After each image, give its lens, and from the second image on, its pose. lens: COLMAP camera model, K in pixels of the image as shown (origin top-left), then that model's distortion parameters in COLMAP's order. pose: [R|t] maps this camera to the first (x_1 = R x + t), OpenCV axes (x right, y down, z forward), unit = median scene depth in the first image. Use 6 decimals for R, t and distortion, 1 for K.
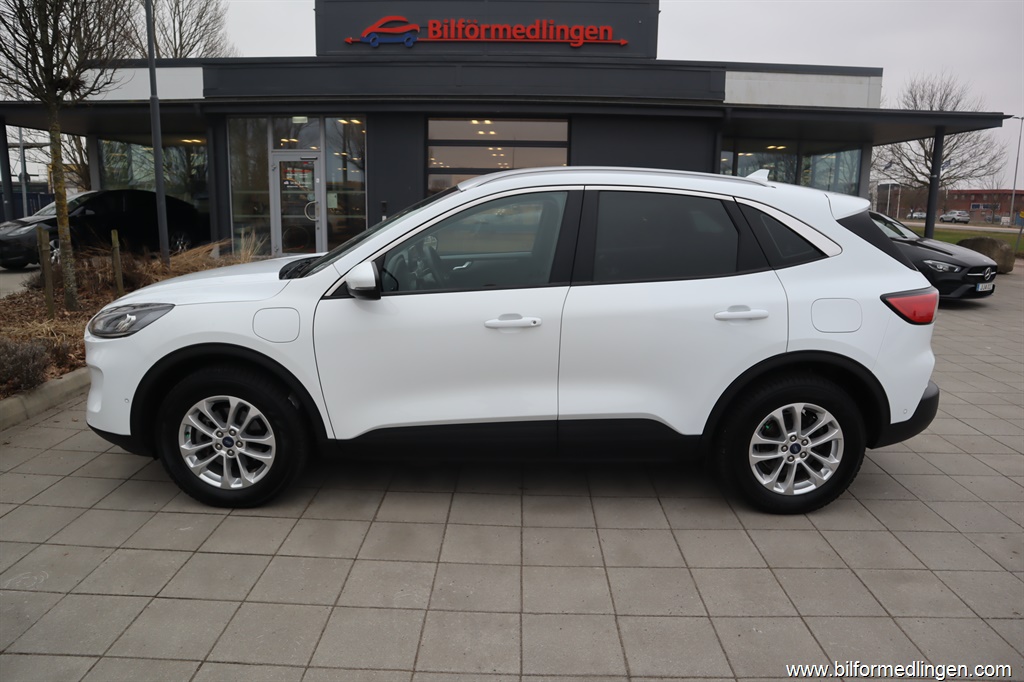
lens RADIAL K [[745.3, 0, 512.0], [0, 745.3, 341.0], [0, 0, 1]] dist [-0.142524, 0.099580]
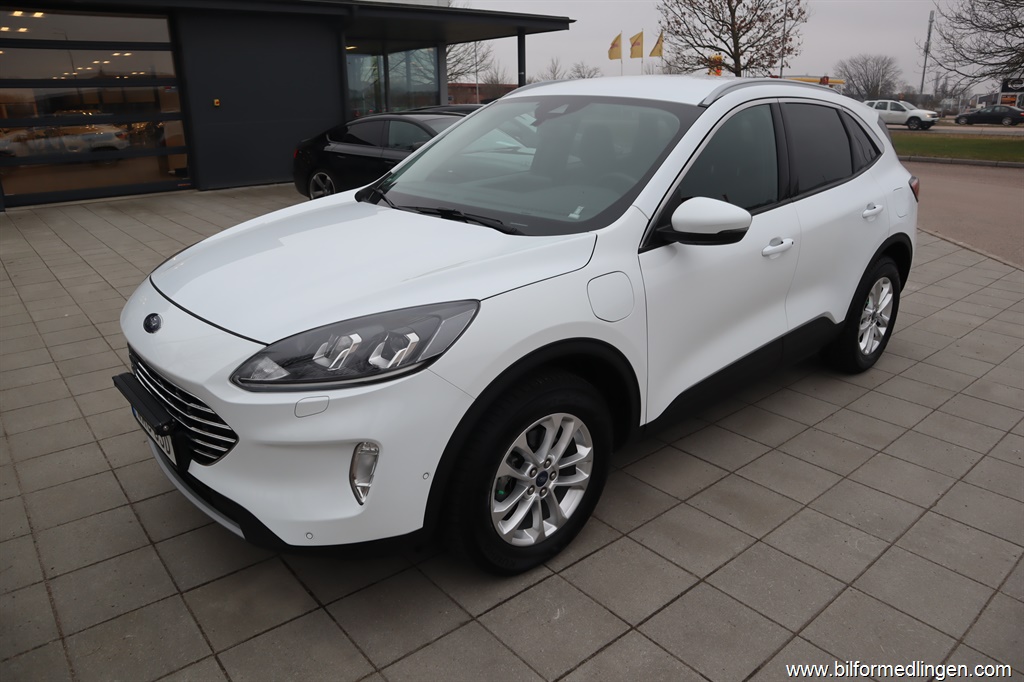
lens RADIAL K [[745.3, 0, 512.0], [0, 745.3, 341.0], [0, 0, 1]] dist [-0.142524, 0.099580]
pose [[0.734726, -0.233794, 0.636803, -0.834584], [0.151771, 0.971590, 0.181598, -0.123062], [-0.661168, -0.036777, 0.749336, 0.494749]]
